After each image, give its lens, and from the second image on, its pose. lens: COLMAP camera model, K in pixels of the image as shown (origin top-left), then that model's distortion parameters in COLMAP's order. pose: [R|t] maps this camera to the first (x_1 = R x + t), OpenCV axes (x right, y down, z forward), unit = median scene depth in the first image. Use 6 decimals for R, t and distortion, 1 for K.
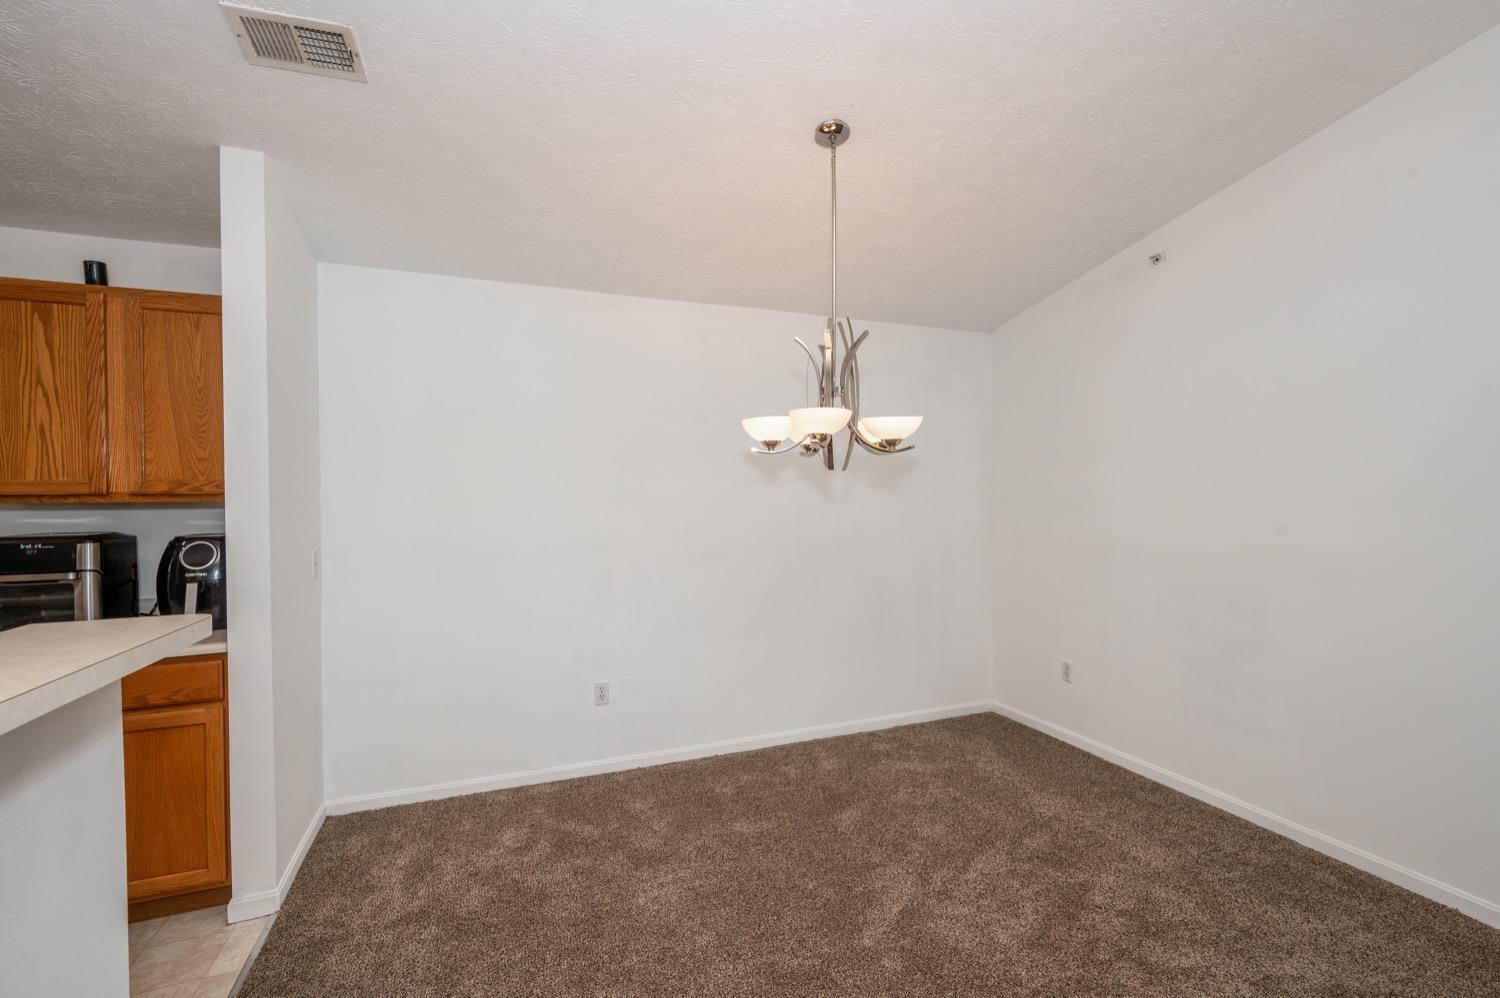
lens RADIAL K [[653.2, 0, 749.1], [0, 653.2, 496.9], [0, 0, 1]] dist [-0.003194, 0.001671]
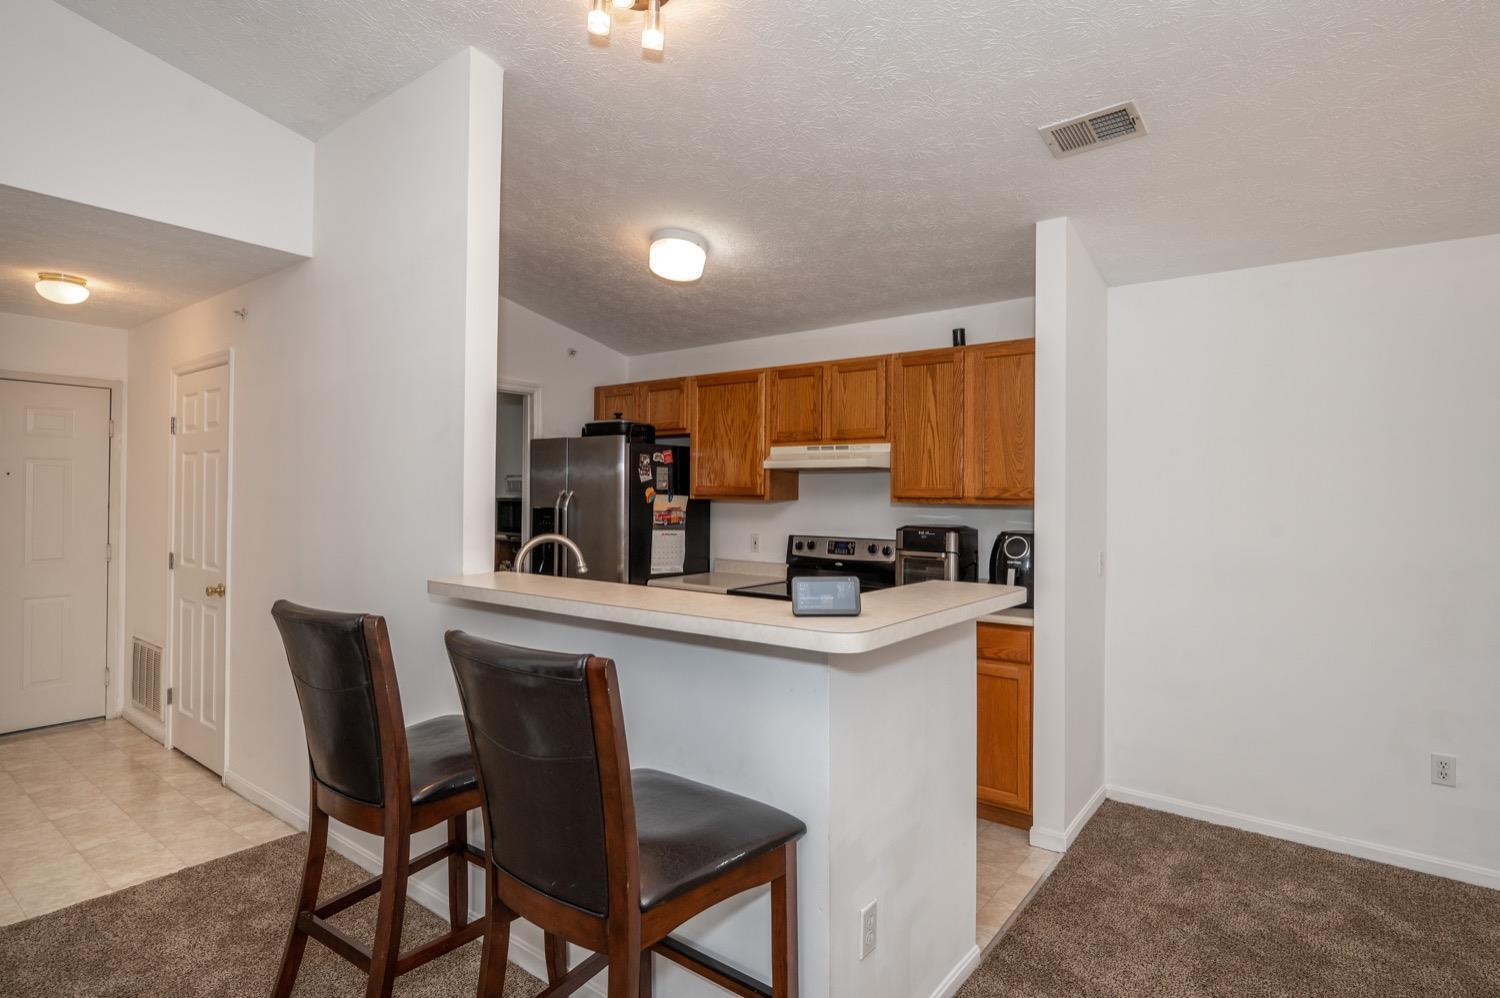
lens RADIAL K [[769.6, 0, 747.9], [0, 769.6, 490.2], [0, 0, 1]] dist [-0.008106, 0.000563]
pose [[0.514867, 0.007211, -0.857240, 0.163834], [-0.019615, 0.999802, -0.003370, -0.005922], [0.857046, 0.018550, 0.514907, -0.213617]]
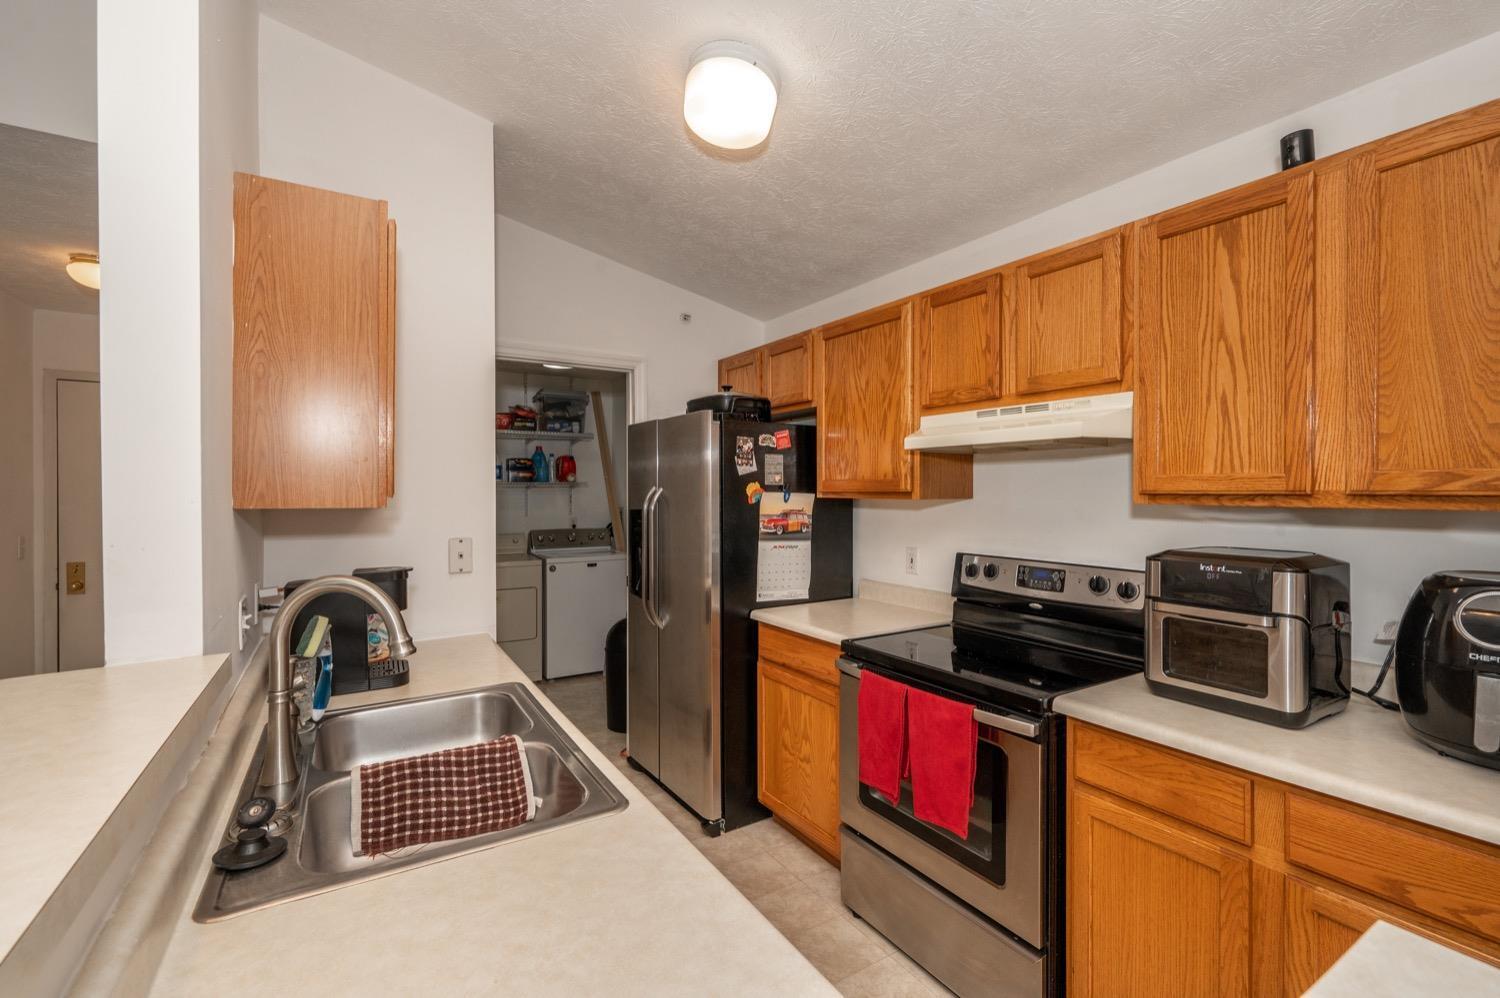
lens RADIAL K [[653.2, 0, 752.3], [0, 653.2, 493.5], [0, 0, 1]] dist [-0.003194, 0.001671]
pose [[0.192984, 0.011477, -0.981135, -0.477258], [-0.010618, 0.999897, 0.009608, -0.005354], [0.981144, 0.008564, 0.193086, 0.355837]]
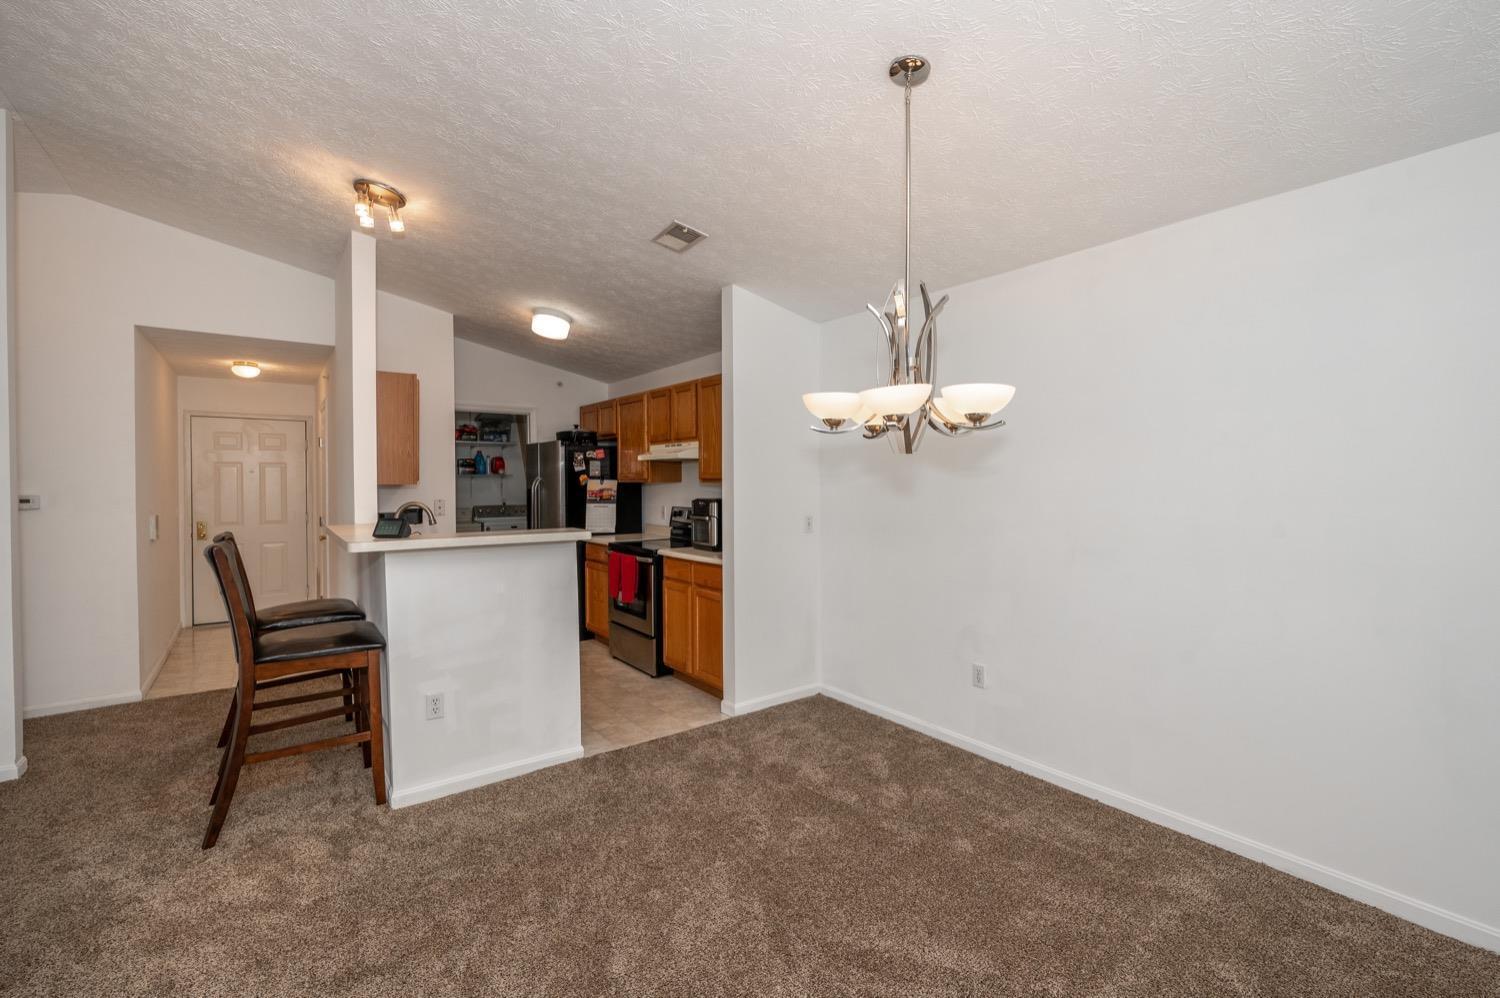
lens RADIAL K [[653.2, 0, 753.8], [0, 653.2, 491.4], [0, 0, 1]] dist [-0.003194, 0.001671]
pose [[0.264426, 0.022151, -0.964152, 0.928433], [-0.005717, 0.999755, 0.021401, -0.008012], [0.964389, -0.000147, 0.264488, 0.560135]]
